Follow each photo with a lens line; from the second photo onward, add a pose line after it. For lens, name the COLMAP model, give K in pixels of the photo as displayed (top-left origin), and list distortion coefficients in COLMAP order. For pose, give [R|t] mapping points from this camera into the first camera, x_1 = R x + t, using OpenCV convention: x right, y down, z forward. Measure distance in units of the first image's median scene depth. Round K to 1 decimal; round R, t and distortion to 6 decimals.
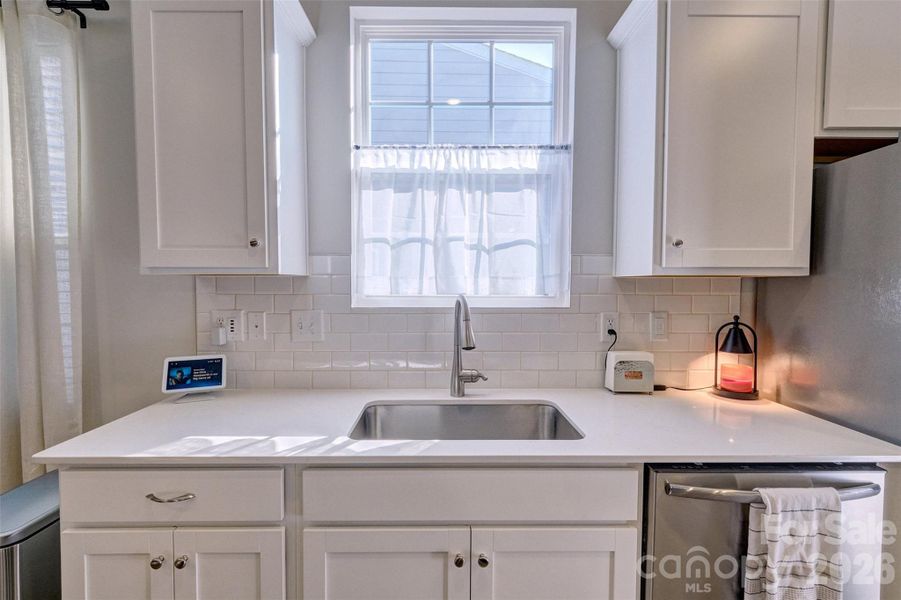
lens RADIAL K [[395.6, 0, 442.4], [0, 395.6, 300.8], [0, 0, 1]] dist [0.007998, -0.002686]
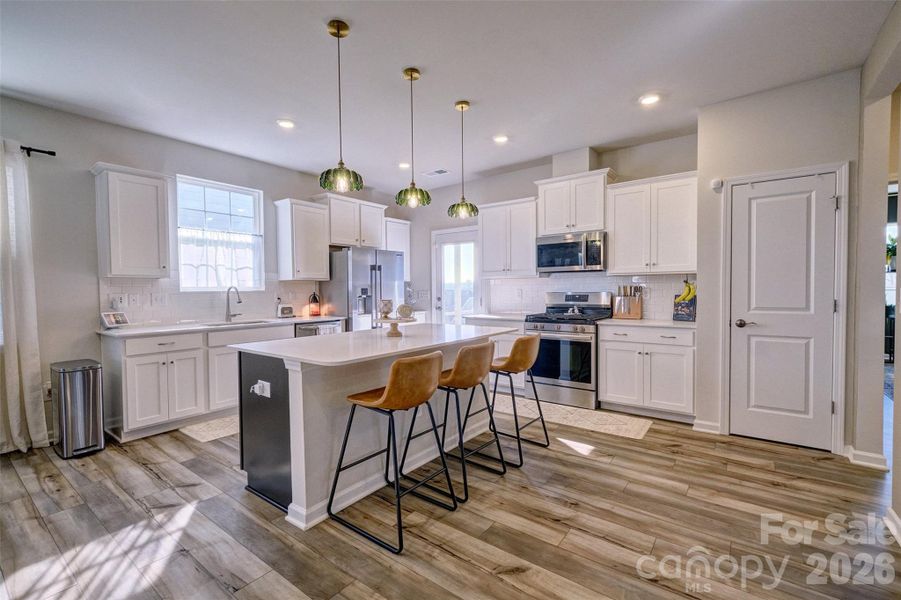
lens RADIAL K [[395.6, 0, 448.1], [0, 395.6, 298.9], [0, 0, 1]] dist [0.007998, -0.002686]
pose [[0.602056, -0.028869, 0.797932, -1.219762], [0.037783, 0.999257, 0.007645, 0.108875], [-0.797559, 0.025545, 0.602699, -1.869646]]
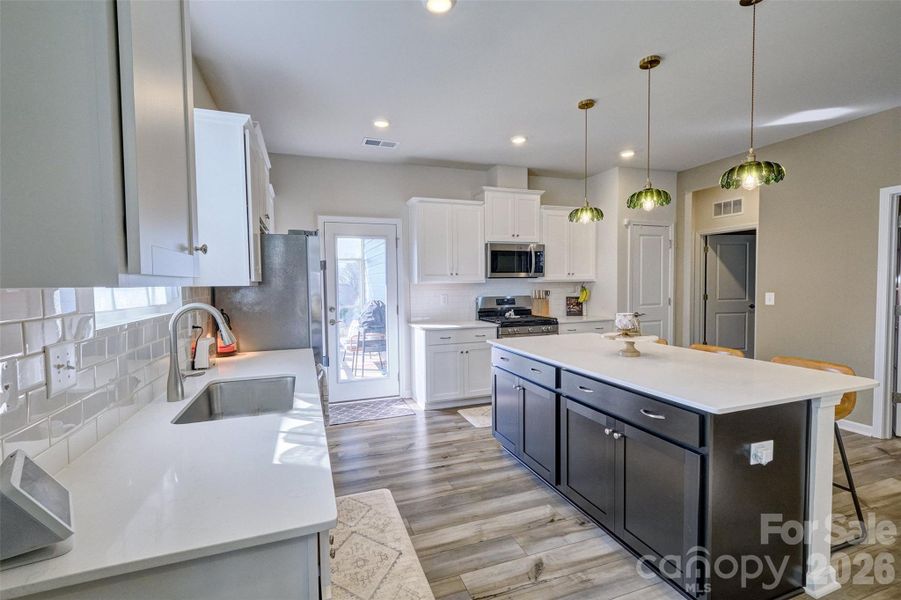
lens RADIAL K [[395.6, 0, 452.5], [0, 395.6, 302.8], [0, 0, 1]] dist [0.007998, -0.002686]
pose [[-0.330990, -0.042743, 0.942666, -1.189670], [0.039726, 0.997457, 0.059176, -0.040205], [-0.942798, 0.057035, -0.328450, 0.665823]]
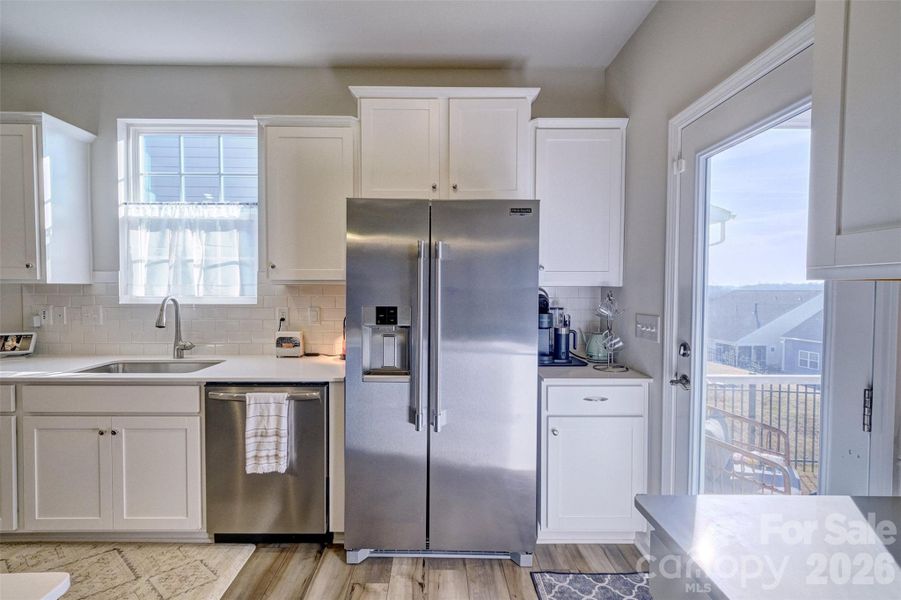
lens RADIAL K [[395.6, 0, 452.0], [0, 395.6, 301.2], [0, 0, 1]] dist [0.007998, -0.002686]
pose [[0.999993, 0.002227, -0.002981, 1.127959], [-0.002238, 0.999991, -0.003740, 0.009937], [0.002972, 0.003747, 0.999989, -0.607807]]
